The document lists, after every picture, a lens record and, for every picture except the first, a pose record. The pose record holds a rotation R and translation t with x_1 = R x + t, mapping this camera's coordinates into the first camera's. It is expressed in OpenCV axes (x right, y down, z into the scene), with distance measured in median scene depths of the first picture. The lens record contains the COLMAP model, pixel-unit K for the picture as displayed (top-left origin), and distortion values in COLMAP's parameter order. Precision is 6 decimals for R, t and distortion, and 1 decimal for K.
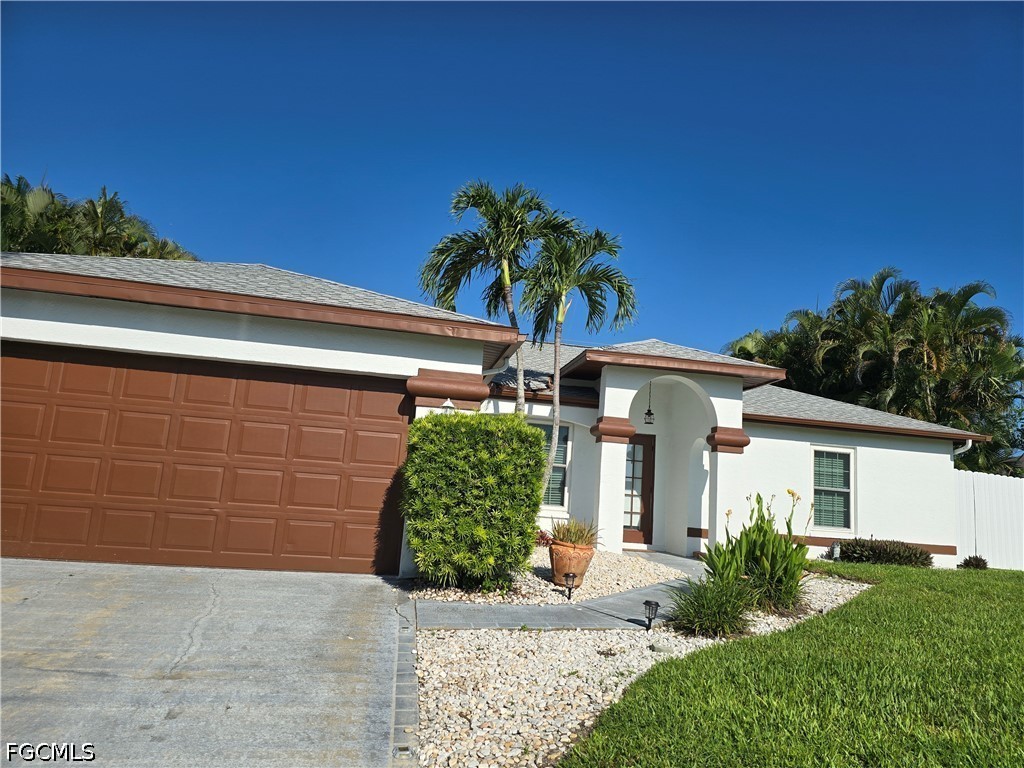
lens RADIAL K [[690.0, 0, 525.2], [0, 690.0, 392.6], [0, 0, 1]] dist [0.056640, -0.059815]
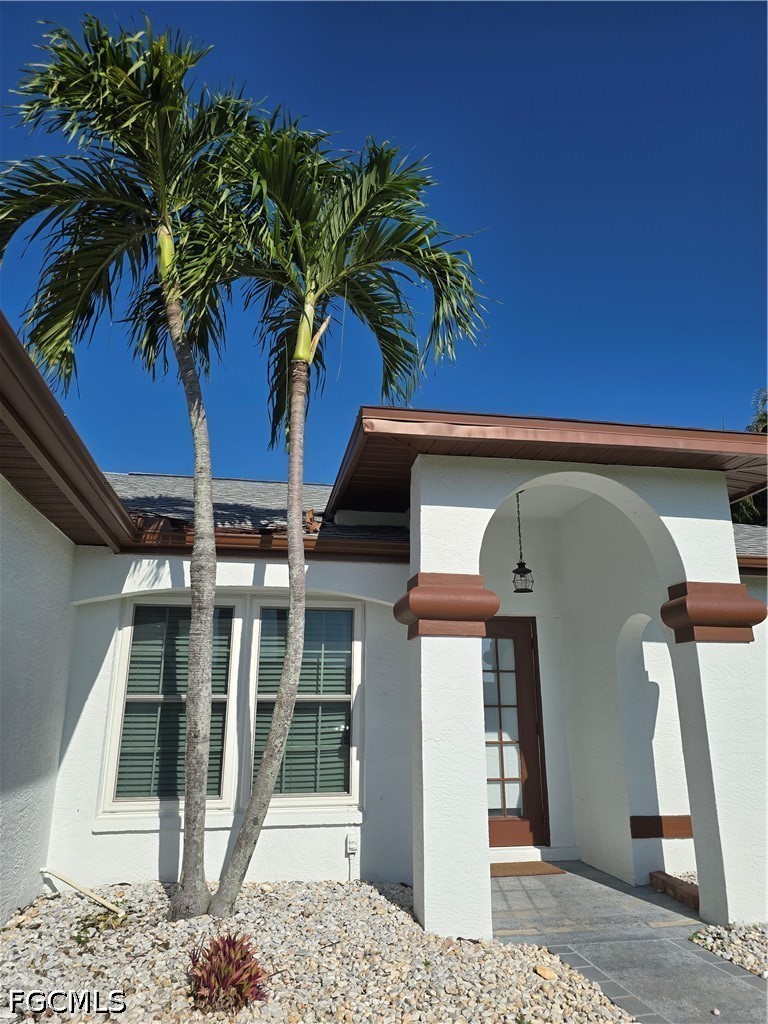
lens RADIAL K [[690.0, 0, 391.4], [0, 690.0, 519.4], [0, 0, 1]] dist [0.056640, -0.059815]
pose [[0.997424, -0.065521, 0.029211, 0.085805], [0.068291, 0.991915, -0.106959, 0.044649], [-0.021967, 0.108678, 0.993834, 0.580410]]
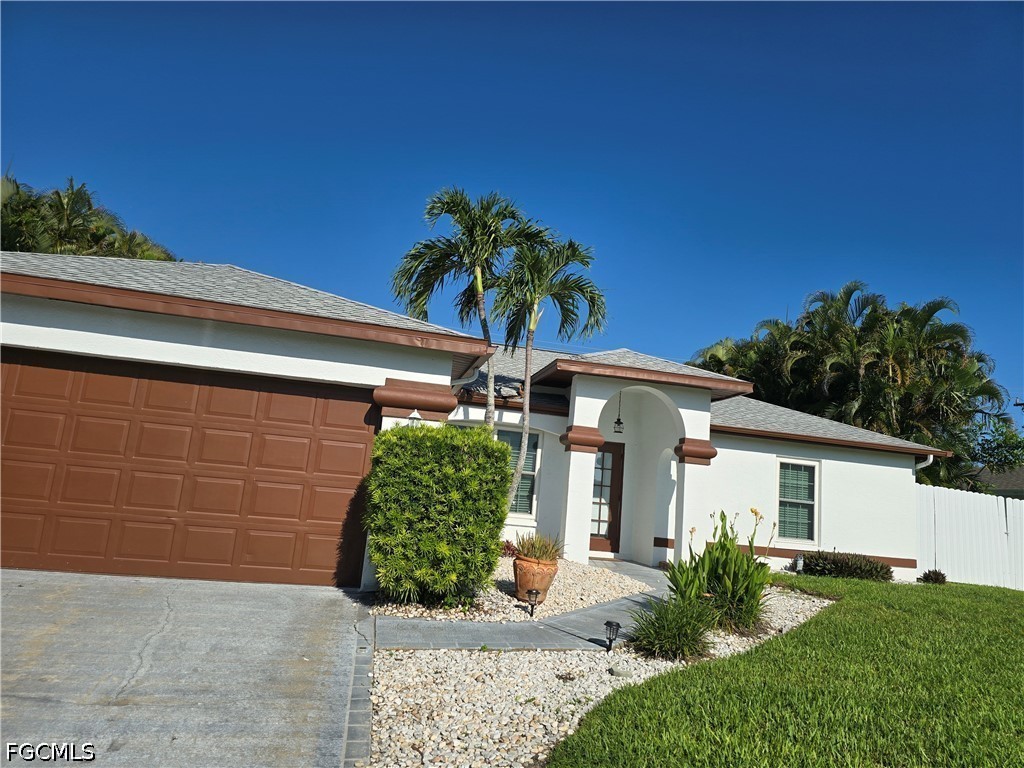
lens RADIAL K [[690.0, 0, 522.5], [0, 690.0, 382.5], [0, 0, 1]] dist [0.056640, -0.059815]
pose [[0.999191, 0.023234, 0.032815, 0.005870], [-0.022890, 0.999679, -0.010823, -0.015397], [-0.033056, 0.010063, 0.999403, 0.001064]]
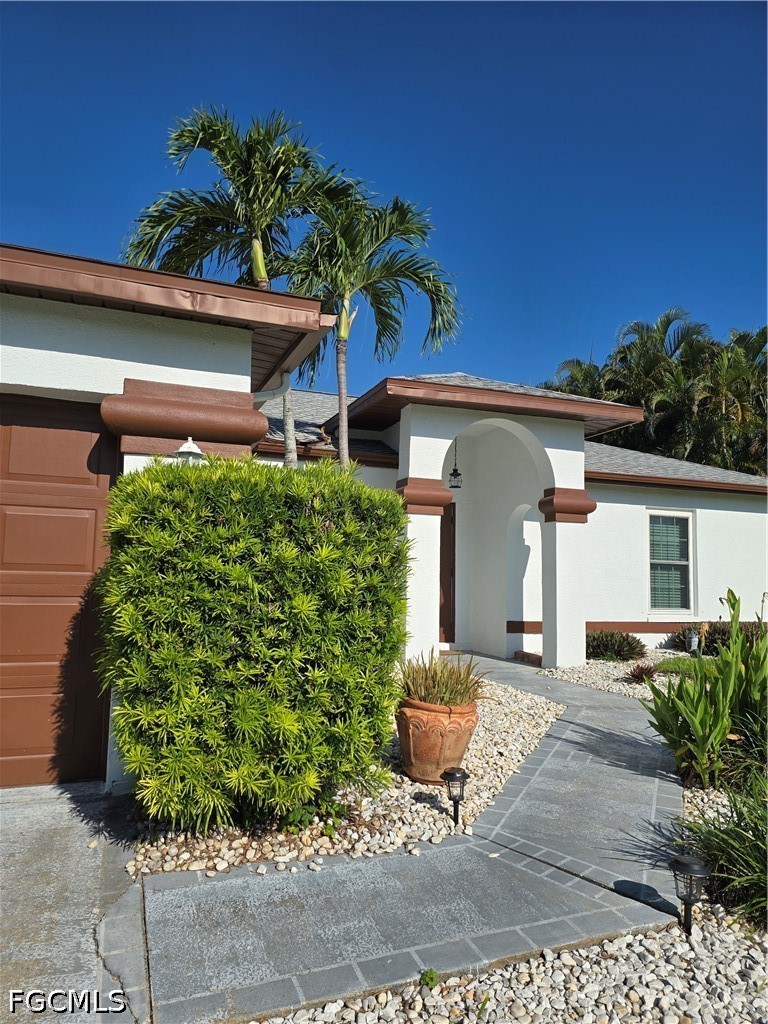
lens RADIAL K [[690.0, 0, 371.6], [0, 690.0, 528.3], [0, 0, 1]] dist [0.056640, -0.059815]
pose [[0.983966, -0.035676, 0.174751, -0.047243], [0.019682, 0.995526, 0.092414, 0.020225], [-0.177266, -0.087493, 0.980266, 0.311509]]
